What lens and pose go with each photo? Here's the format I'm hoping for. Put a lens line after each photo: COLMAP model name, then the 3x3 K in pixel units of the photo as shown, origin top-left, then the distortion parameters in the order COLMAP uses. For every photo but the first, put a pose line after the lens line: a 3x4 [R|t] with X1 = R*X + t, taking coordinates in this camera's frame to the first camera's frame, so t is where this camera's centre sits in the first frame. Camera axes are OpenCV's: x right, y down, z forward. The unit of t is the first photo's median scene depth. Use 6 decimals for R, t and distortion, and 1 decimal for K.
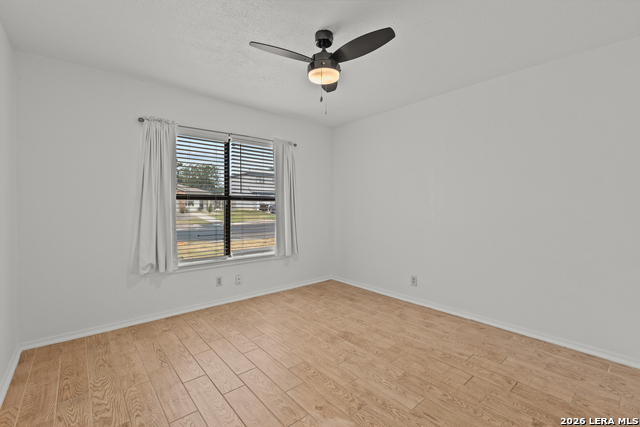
lens RADIAL K [[289.1, 0, 320.1], [0, 289.1, 211.5], [0, 0, 1]] dist [-0.000375, -0.000054]
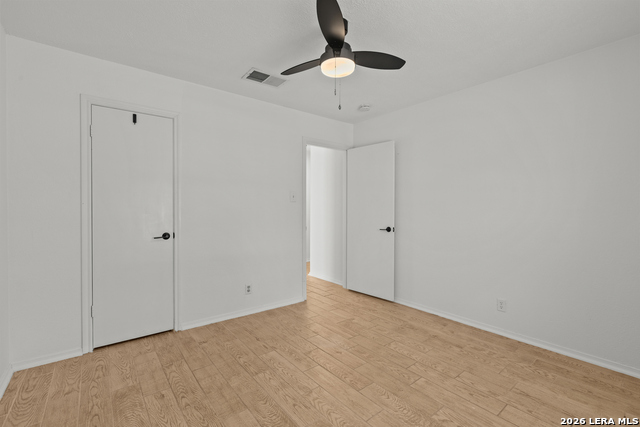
lens RADIAL K [[289.1, 0, 320.1], [0, 289.1, 211.3], [0, 0, 1]] dist [-0.000375, -0.000054]
pose [[-0.999395, -0.004766, 0.034463, 0.034738], [-0.003558, 0.999380, 0.035022, -0.044579], [-0.034609, 0.034878, -0.998792, 1.951930]]
